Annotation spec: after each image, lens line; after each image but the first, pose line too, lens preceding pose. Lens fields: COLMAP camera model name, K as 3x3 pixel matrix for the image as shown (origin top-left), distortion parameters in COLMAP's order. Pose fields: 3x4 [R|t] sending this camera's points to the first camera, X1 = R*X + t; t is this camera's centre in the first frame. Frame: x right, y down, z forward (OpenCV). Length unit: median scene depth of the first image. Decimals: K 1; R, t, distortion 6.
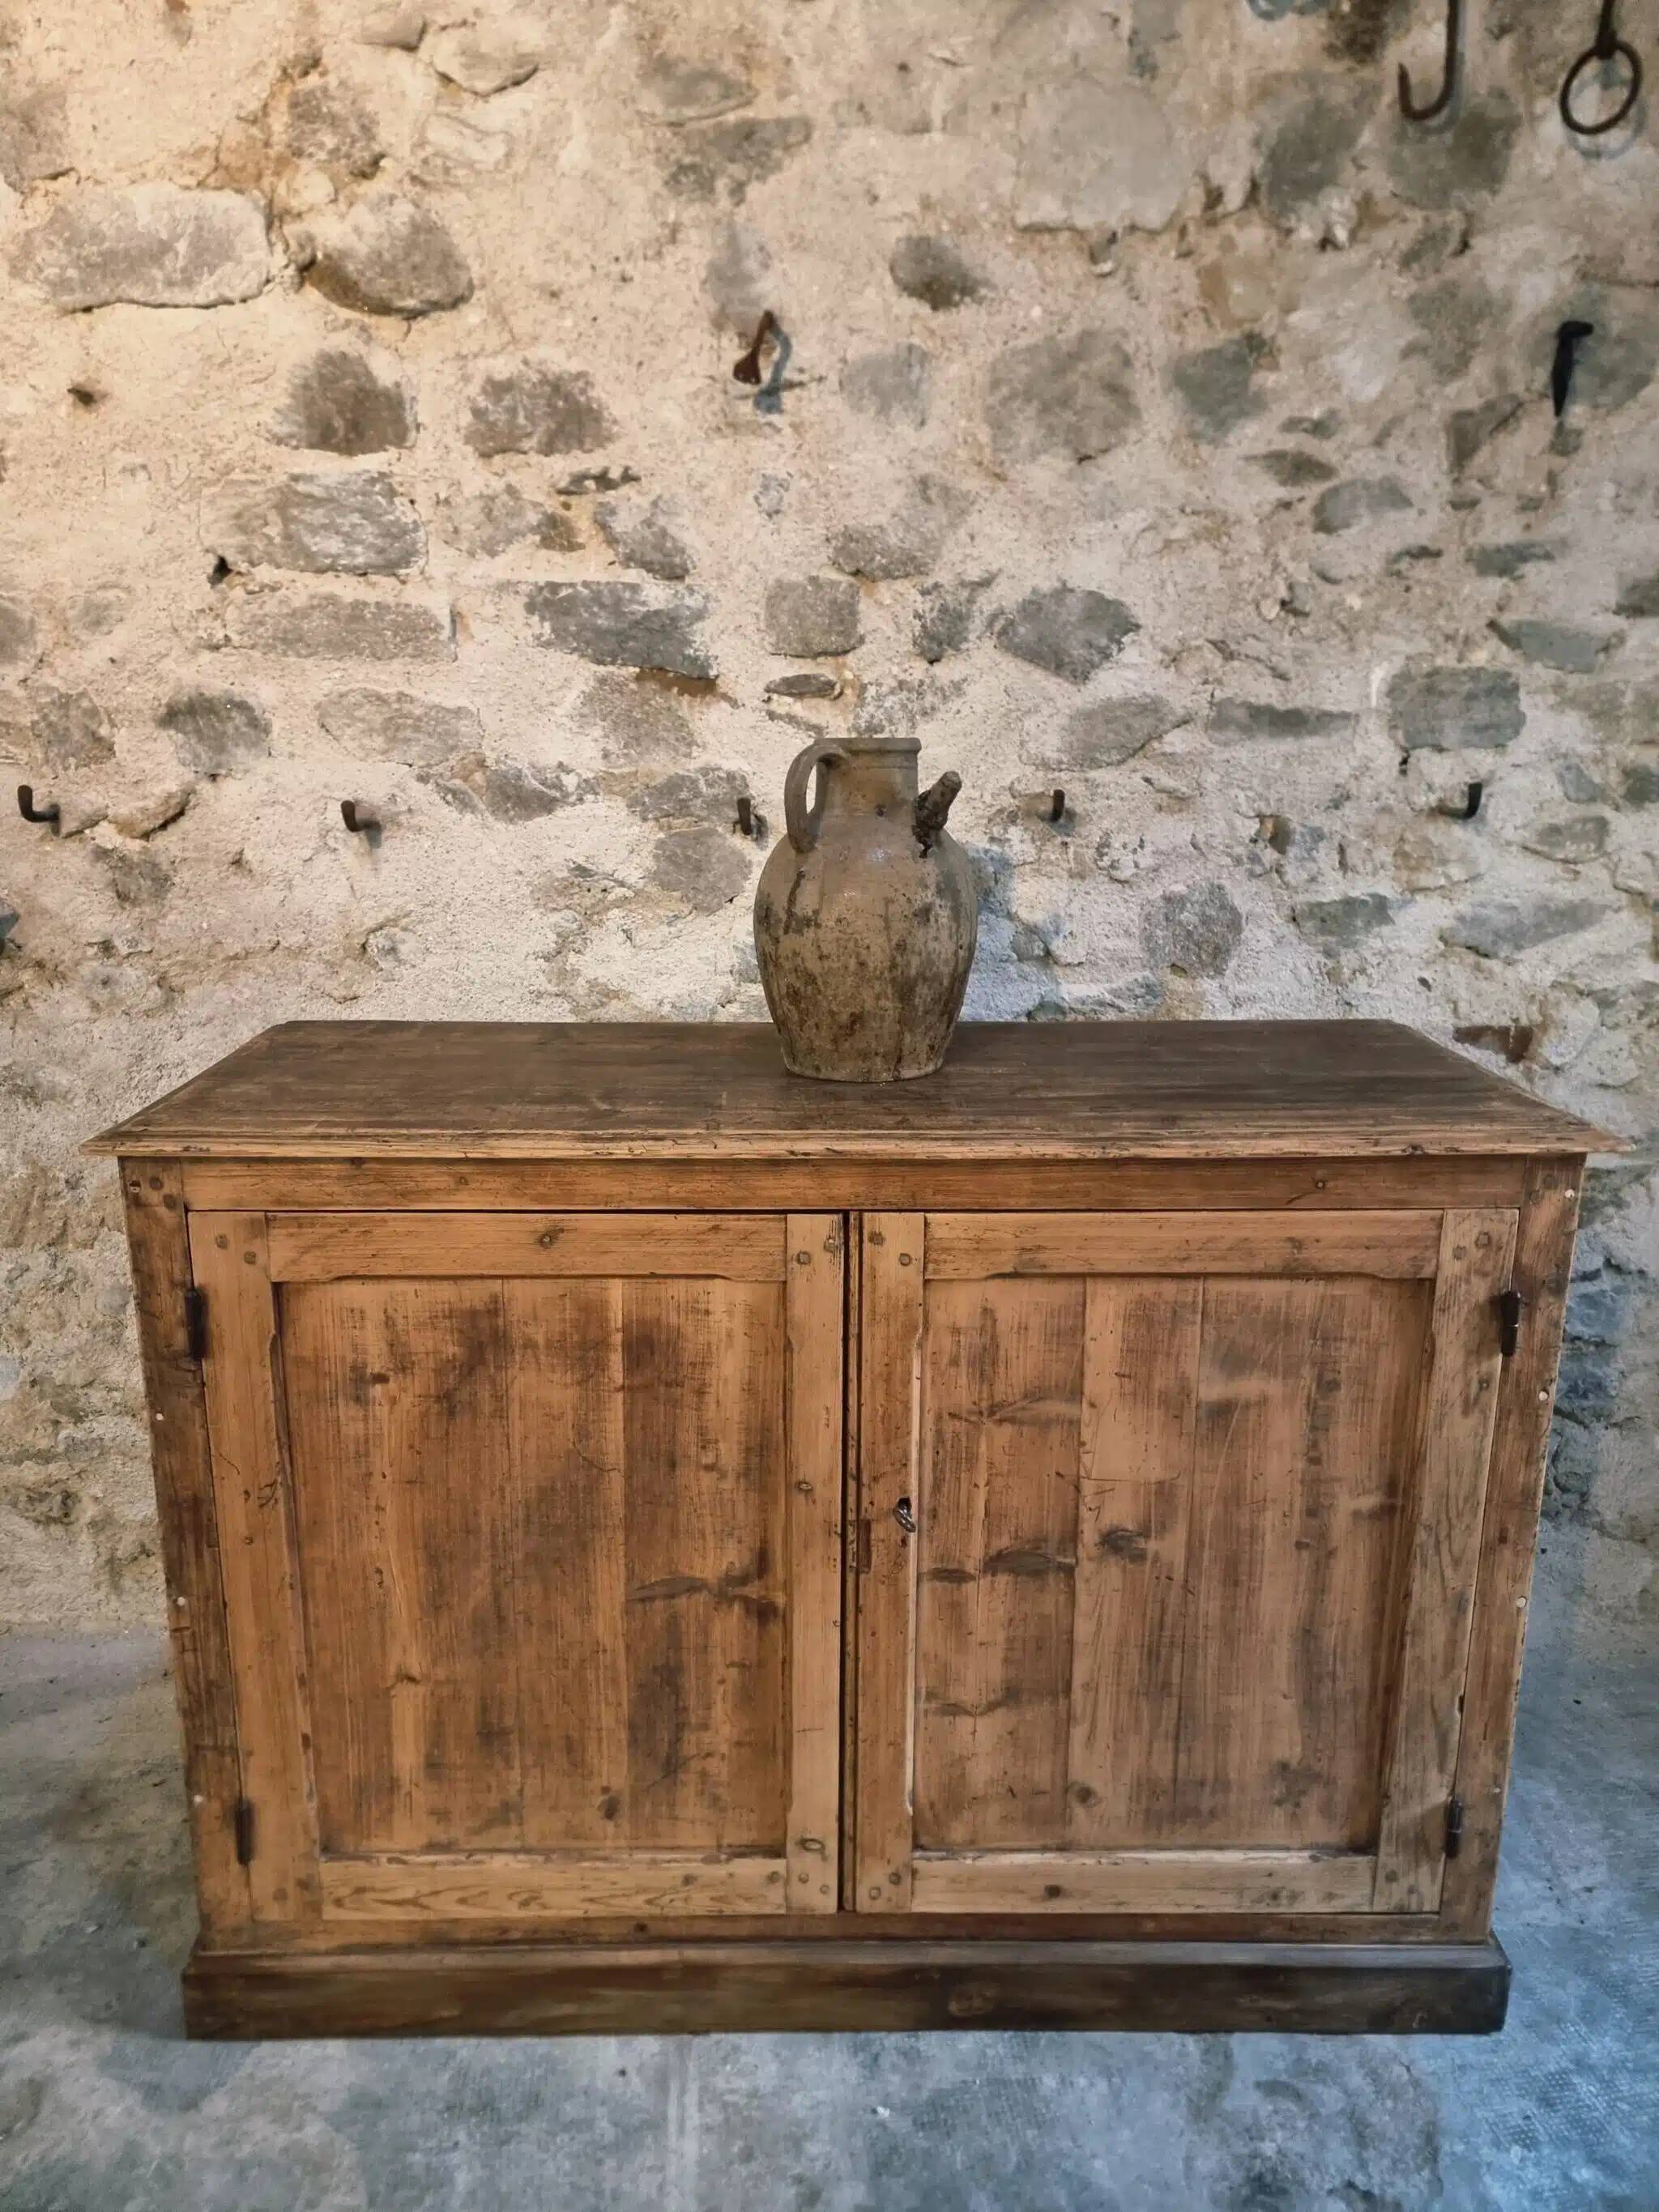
lens RADIAL K [[1521.4, 0, 817.4], [0, 1521.4, 1092.2], [0, 0, 1]] dist [0.064268, -0.062160]
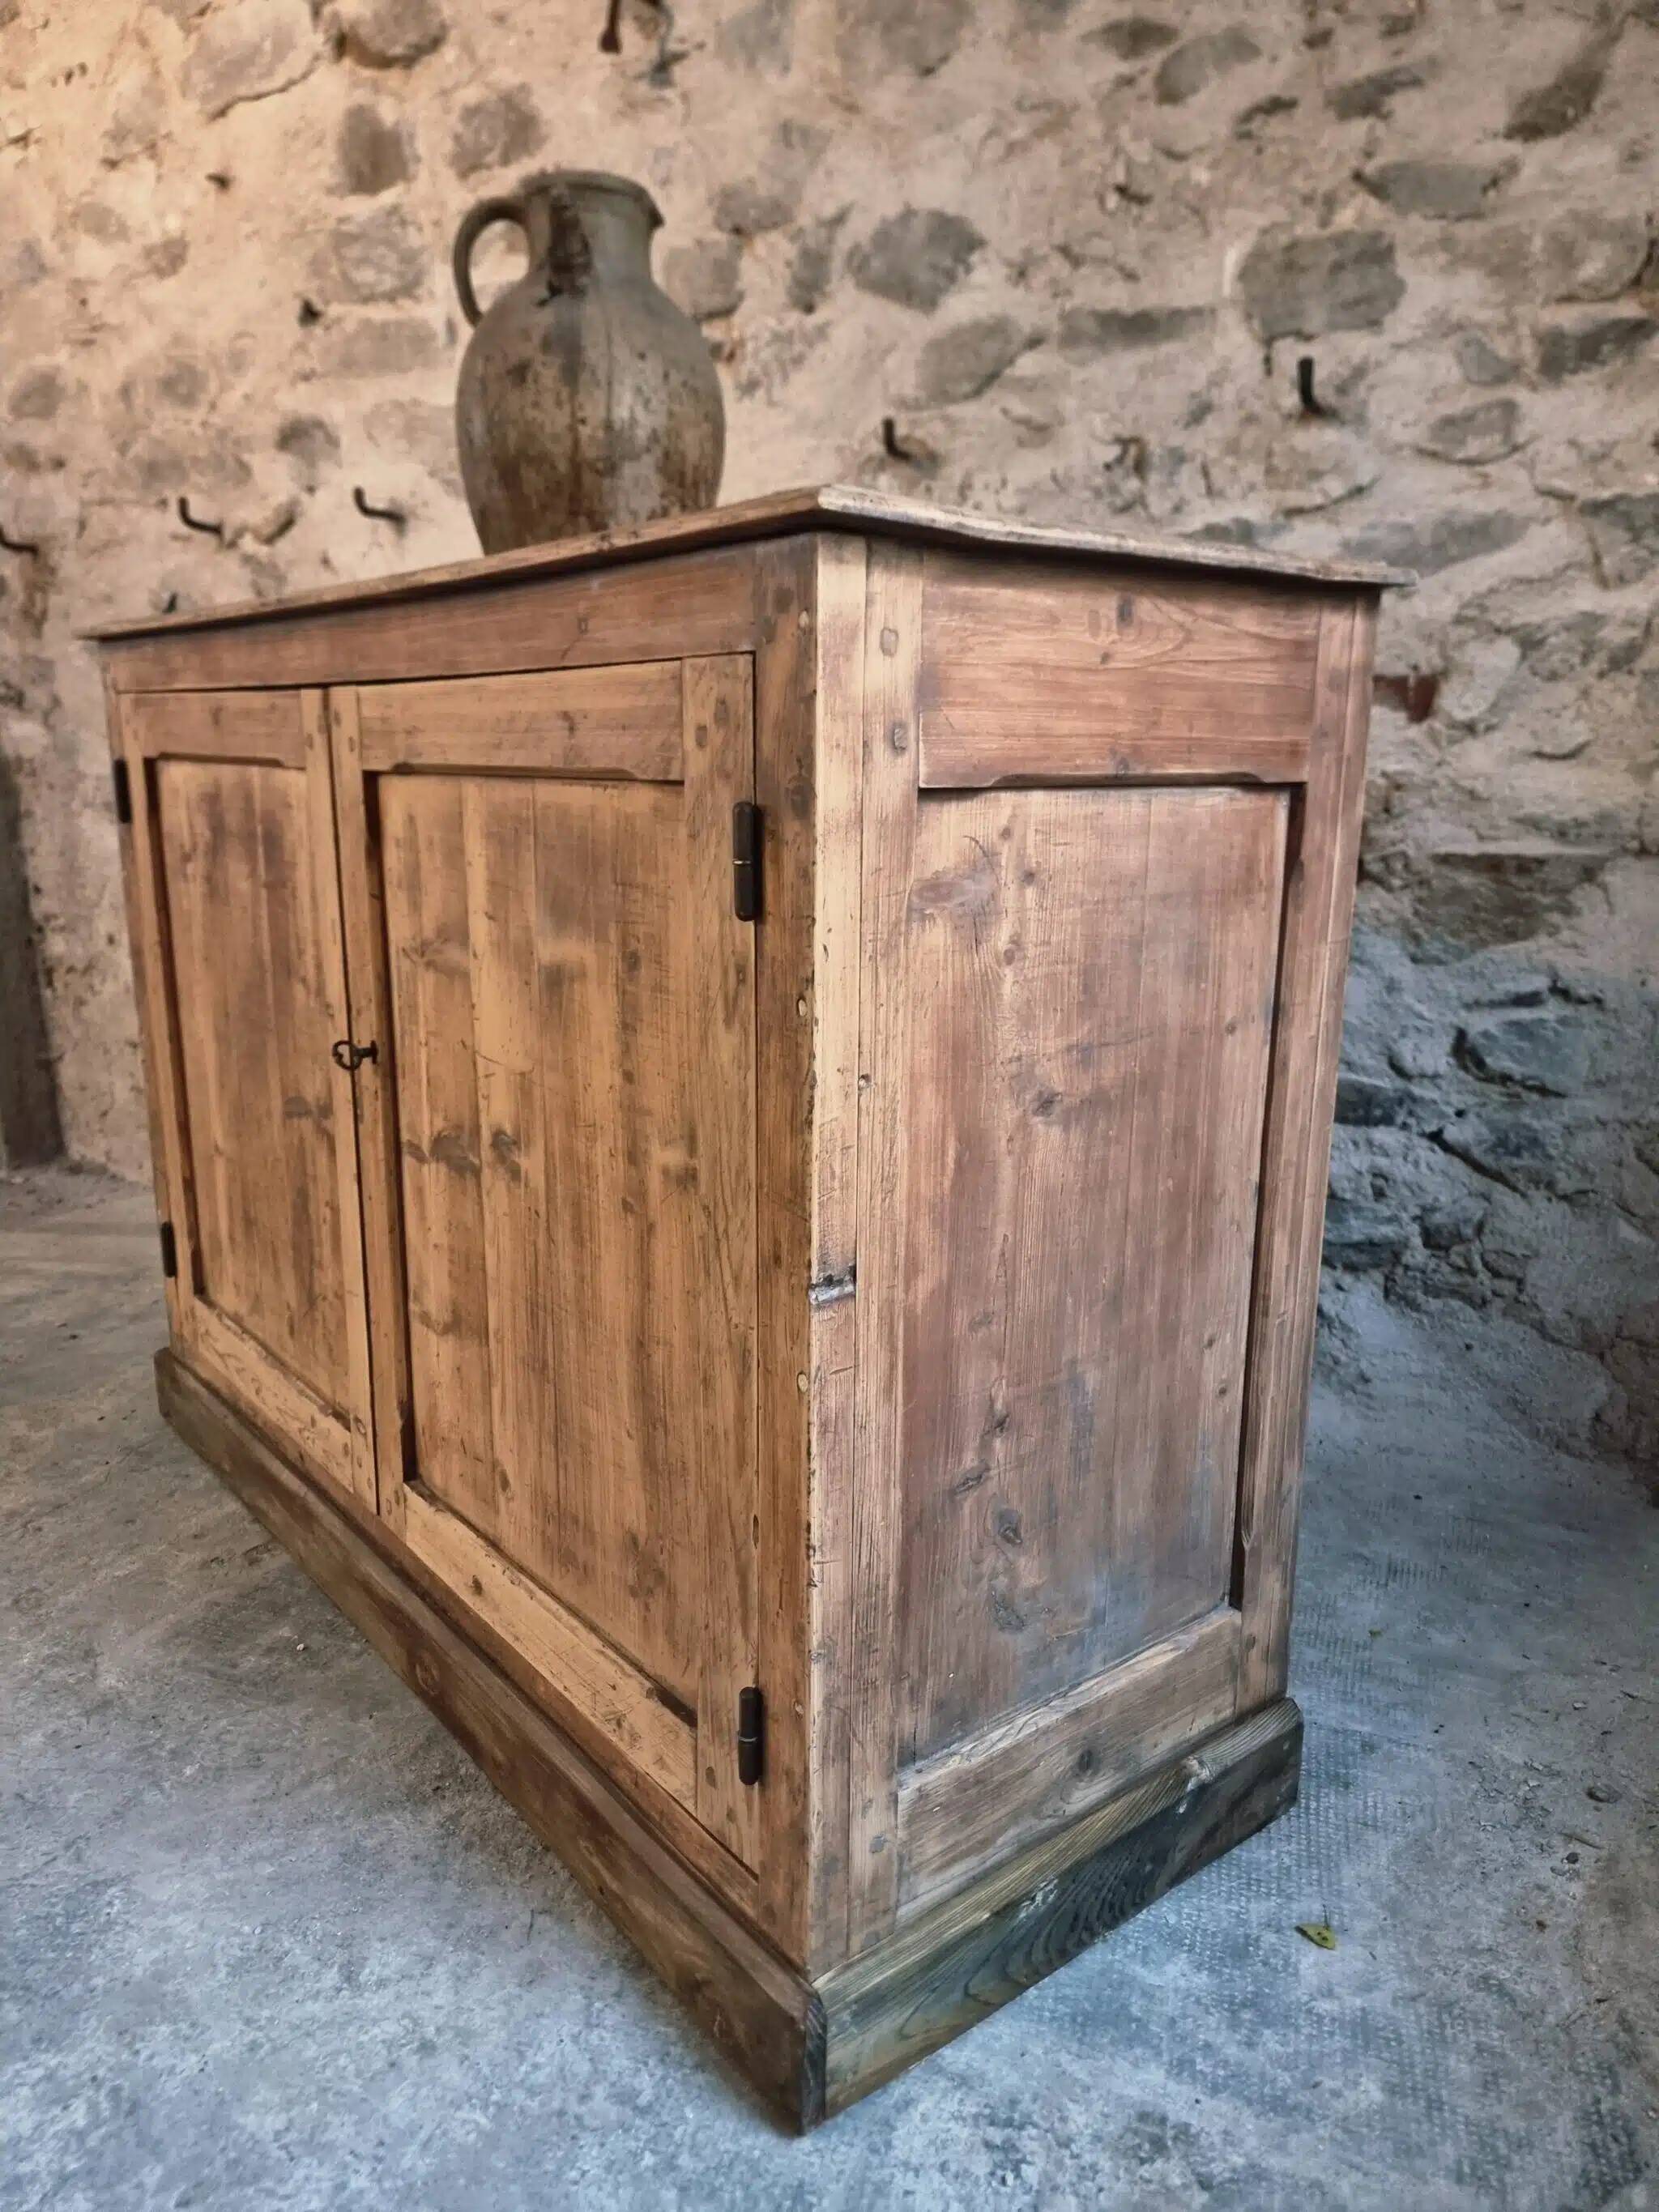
lens RADIAL K [[1556.9, 0, 835.4], [0, 1556.9, 1130.1], [0, 0, 1]] dist [0.049048, -0.052089]
pose [[0.870448, 0.112064, -0.479335, 0.663281], [-0.120370, 0.992637, 0.013483, 0.248195], [0.477317, 0.045961, 0.877528, 0.112230]]
